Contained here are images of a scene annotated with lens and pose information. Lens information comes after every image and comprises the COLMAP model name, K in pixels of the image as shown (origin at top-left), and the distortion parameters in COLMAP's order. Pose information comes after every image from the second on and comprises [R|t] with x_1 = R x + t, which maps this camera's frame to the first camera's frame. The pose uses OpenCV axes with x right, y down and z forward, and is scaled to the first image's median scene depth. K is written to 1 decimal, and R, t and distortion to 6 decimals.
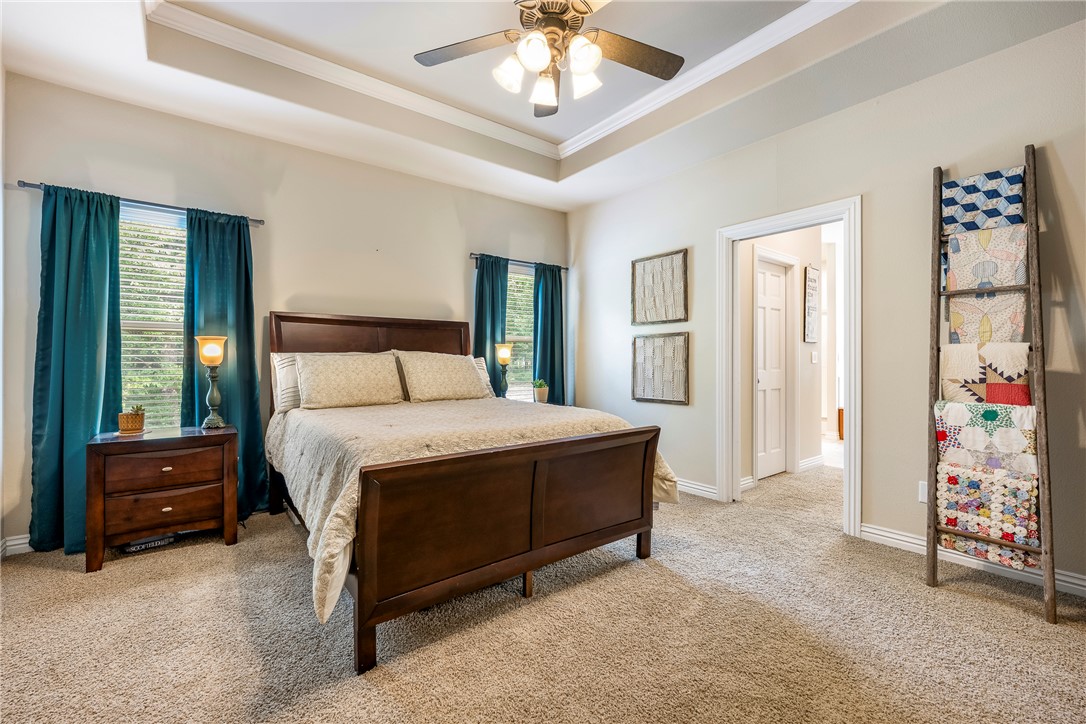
lens RADIAL K [[466.4, 0, 534.4], [0, 466.4, 353.3], [0, 0, 1]] dist [0.016853, 0.000650]
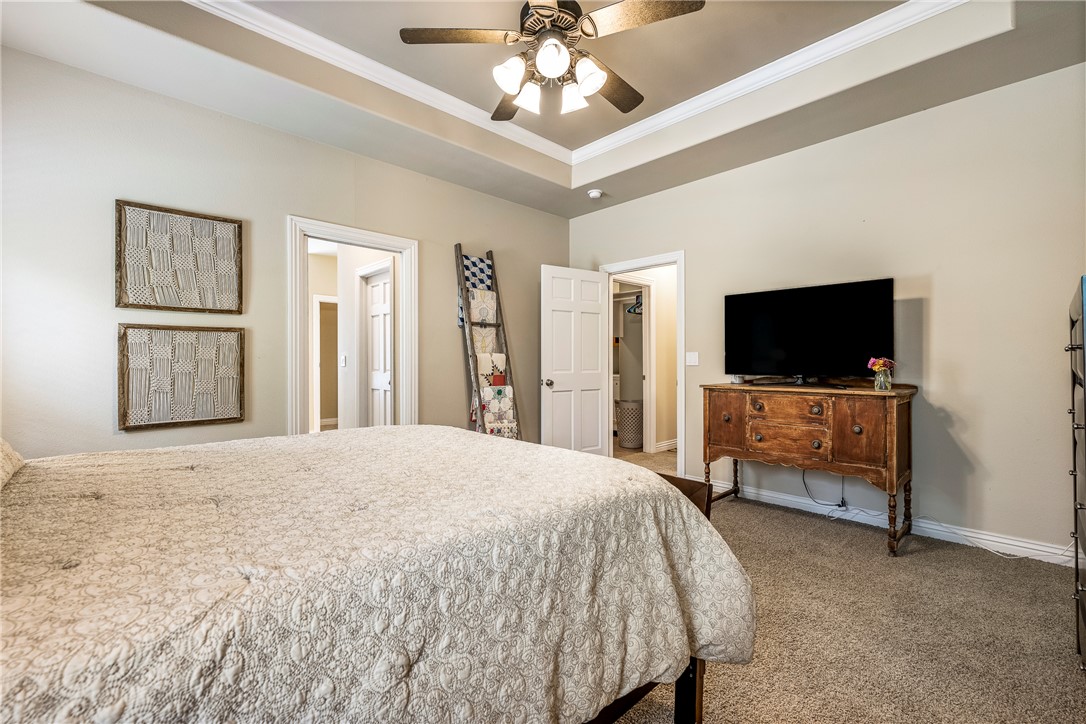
lens RADIAL K [[466.4, 0, 534.1], [0, 466.4, 361.7], [0, 0, 1]] dist [0.016853, 0.000650]
pose [[-0.085962, -0.000905, 0.996298, -0.599475], [-0.011412, 0.999935, -0.000077, 0.006201], [-0.996233, -0.011377, -0.085967, 0.697100]]
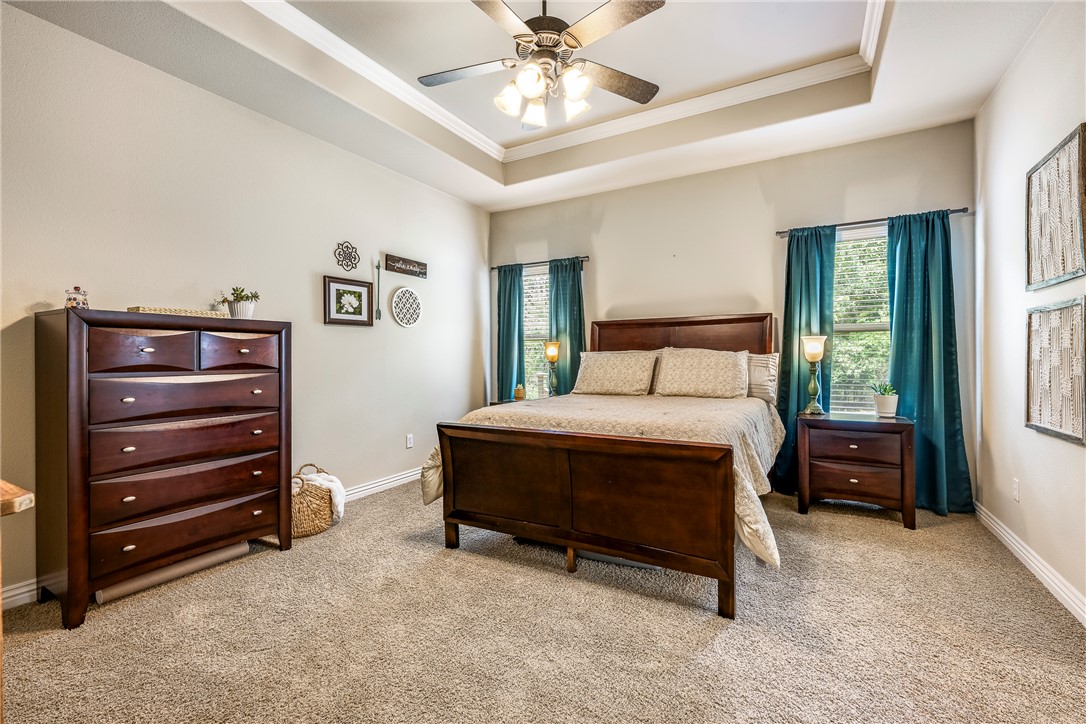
lens RADIAL K [[466.4, 0, 544.1], [0, 466.4, 361.3], [0, 0, 1]] dist [0.016853, 0.000650]
pose [[0.399084, 0.007643, -0.916883, 0.658164], [0.015946, 0.999756, 0.015274, 0.004269], [0.916776, -0.020716, 0.398865, 0.349888]]
